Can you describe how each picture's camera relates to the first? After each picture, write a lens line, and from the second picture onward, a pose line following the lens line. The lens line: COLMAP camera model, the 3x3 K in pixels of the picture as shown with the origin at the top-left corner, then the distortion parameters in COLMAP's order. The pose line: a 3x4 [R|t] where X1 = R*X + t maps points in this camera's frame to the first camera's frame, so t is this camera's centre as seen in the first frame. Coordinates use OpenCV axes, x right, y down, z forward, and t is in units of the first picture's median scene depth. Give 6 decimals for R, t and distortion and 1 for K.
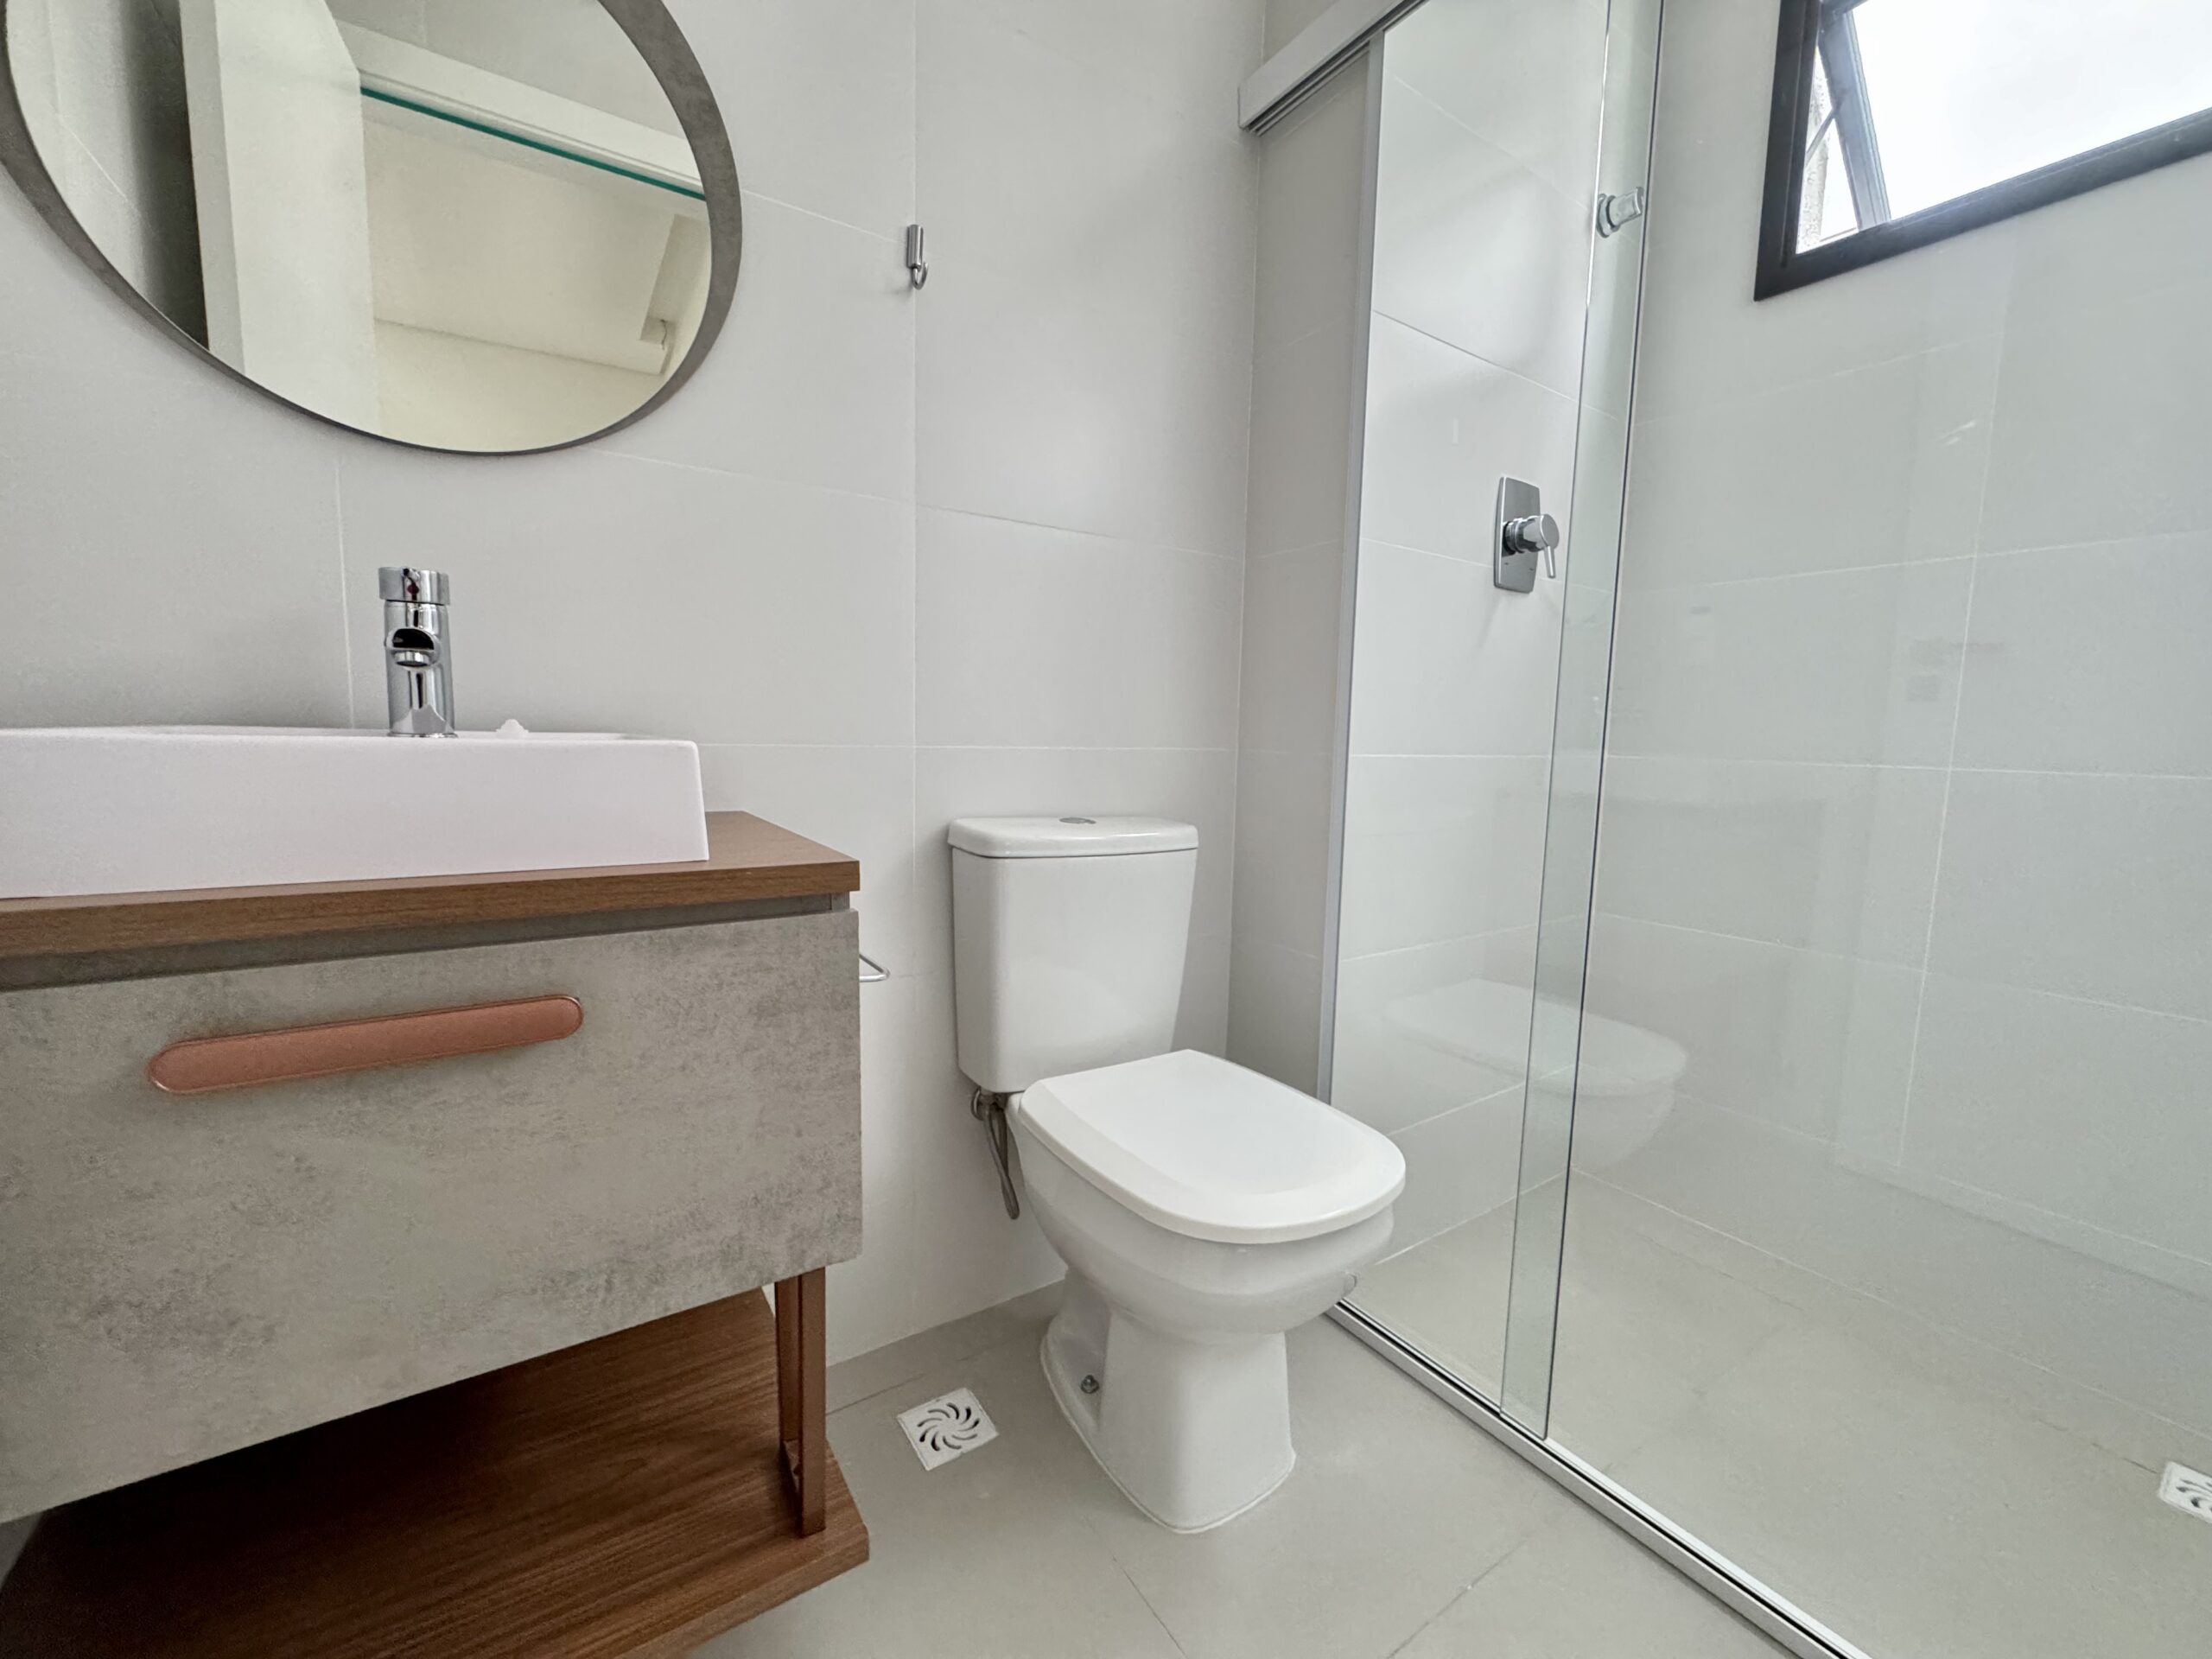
lens RADIAL K [[883.7, 0, 1109.1], [0, 883.7, 847.7], [0, 0, 1]] dist [-0.002489, -0.000286]
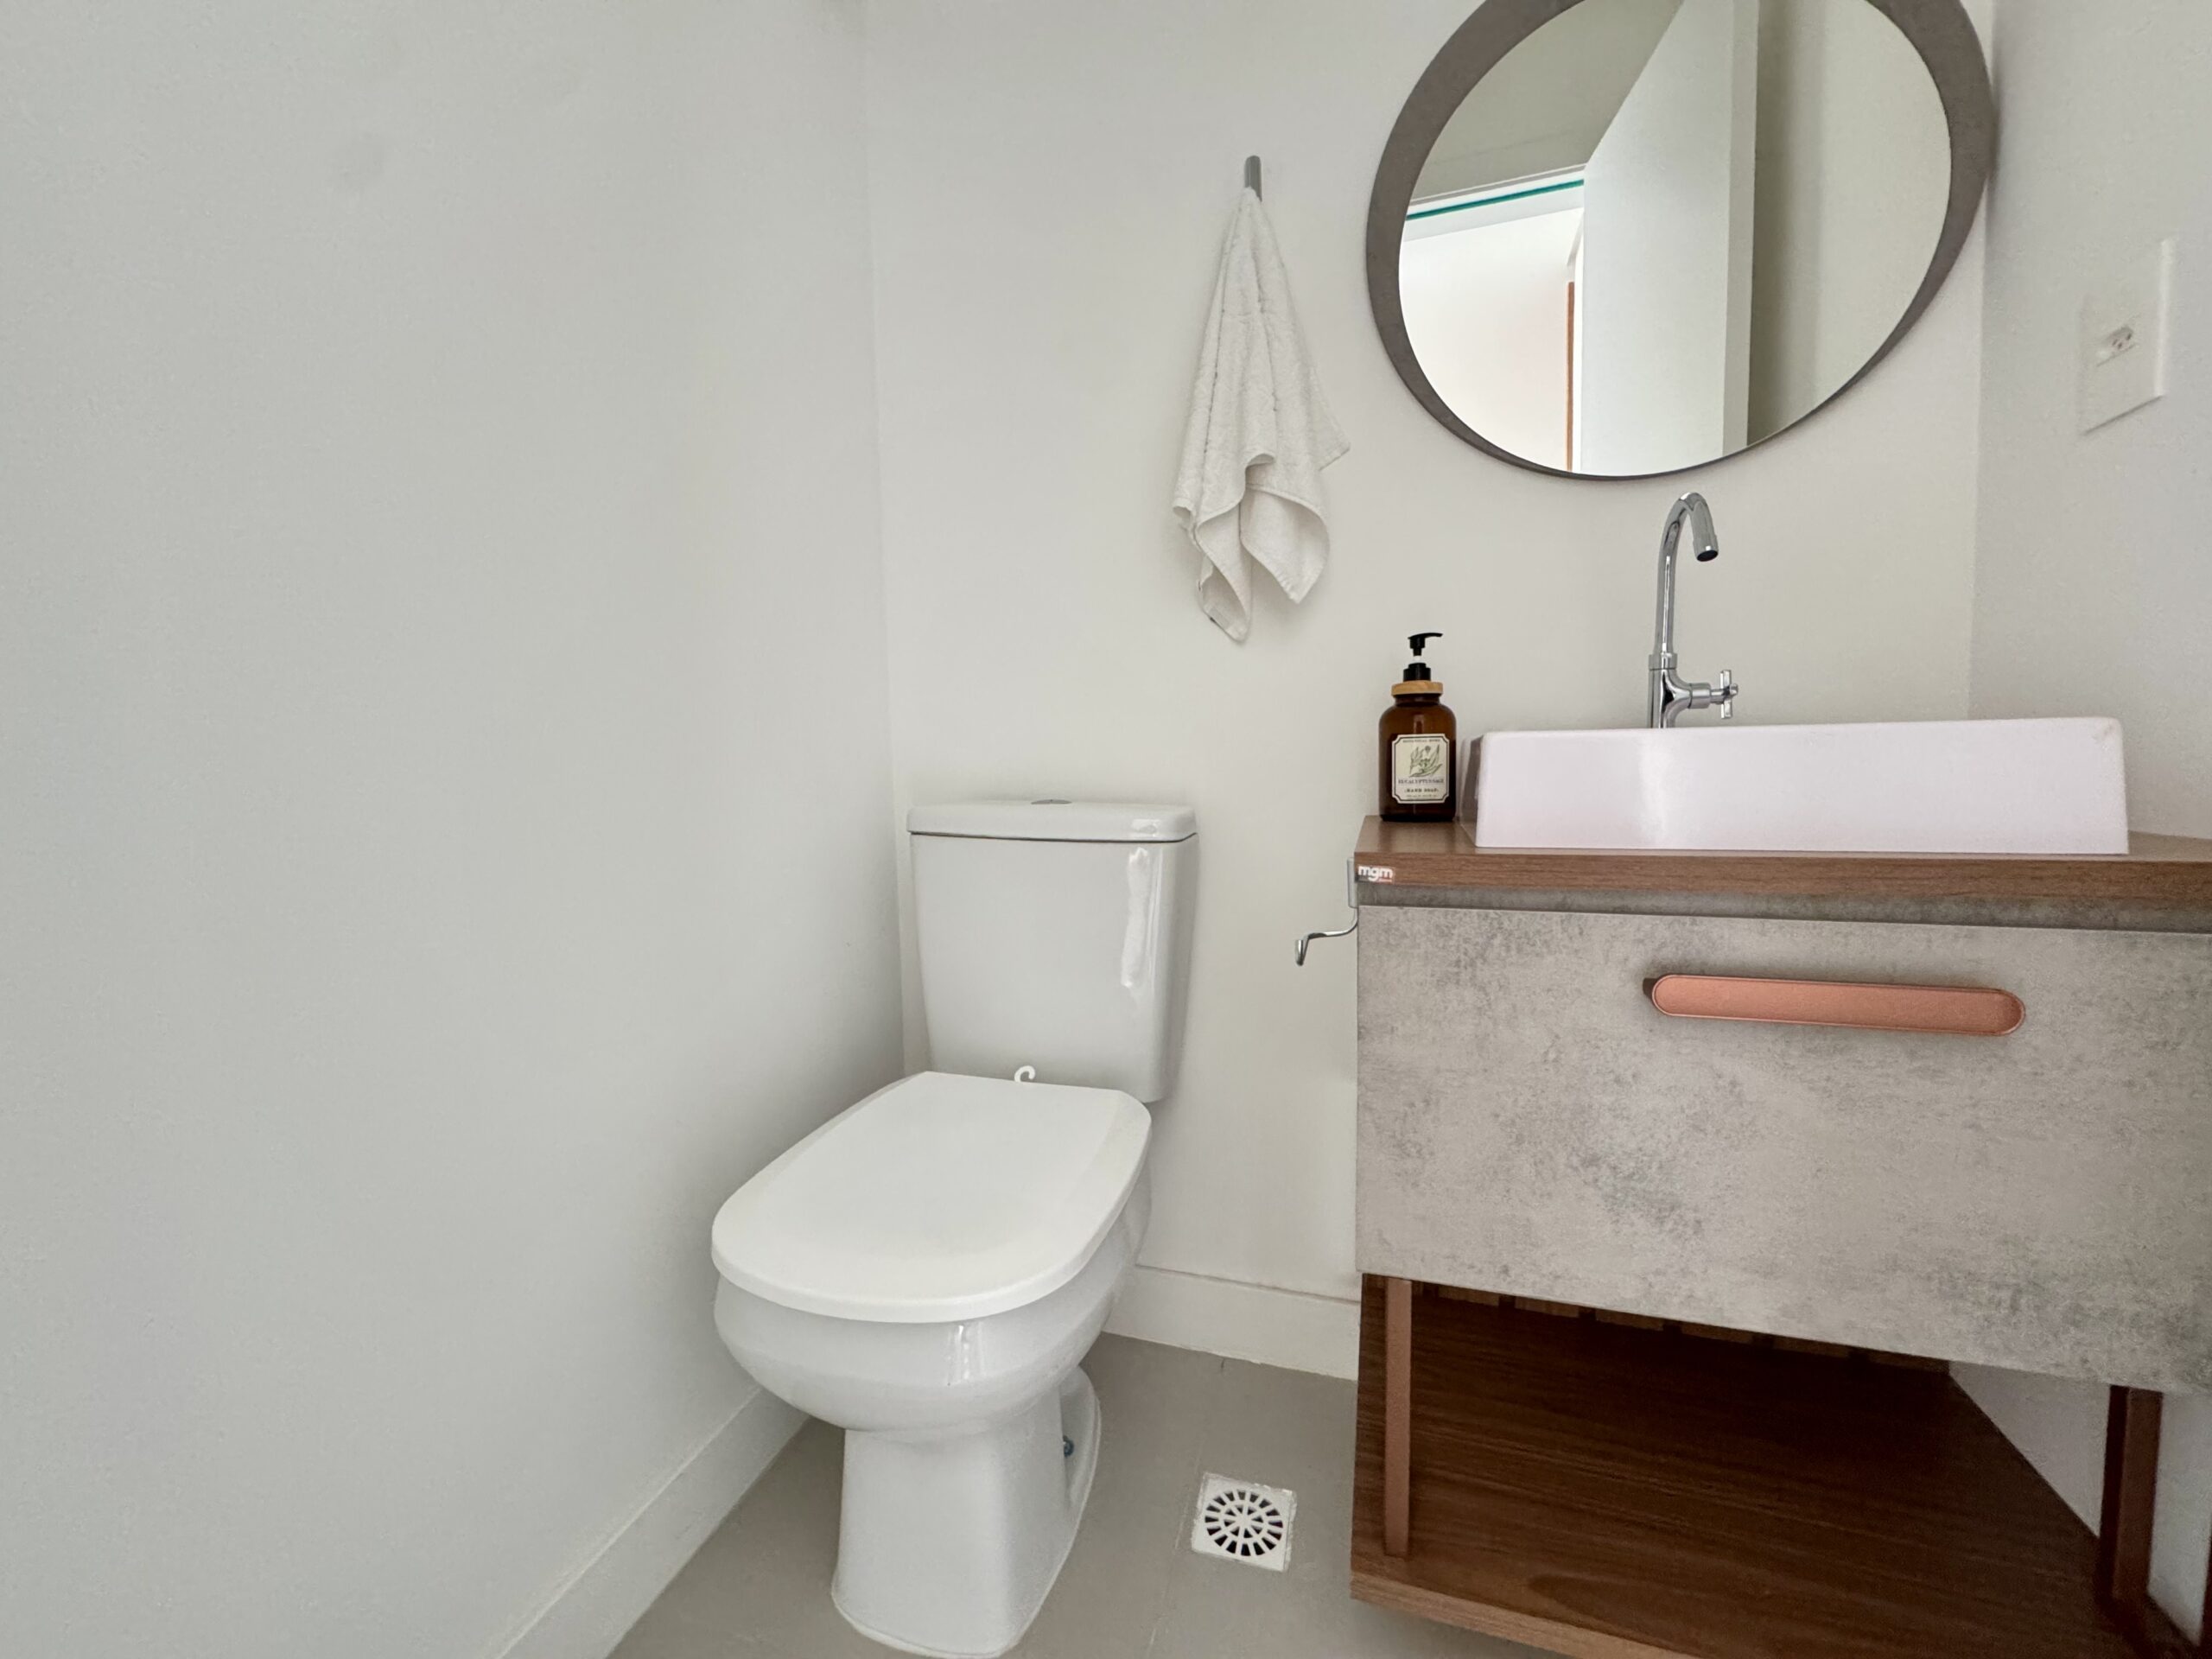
lens RADIAL K [[883.7, 0, 1100.0], [0, 883.7, 820.5], [0, 0, 1]] dist [-0.002489, -0.000286]
pose [[0.620011, 0.011559, -0.784508, -0.483574], [-0.043581, 0.998855, -0.019725, 0.062812], [0.783382, 0.046419, 0.619805, -0.346996]]
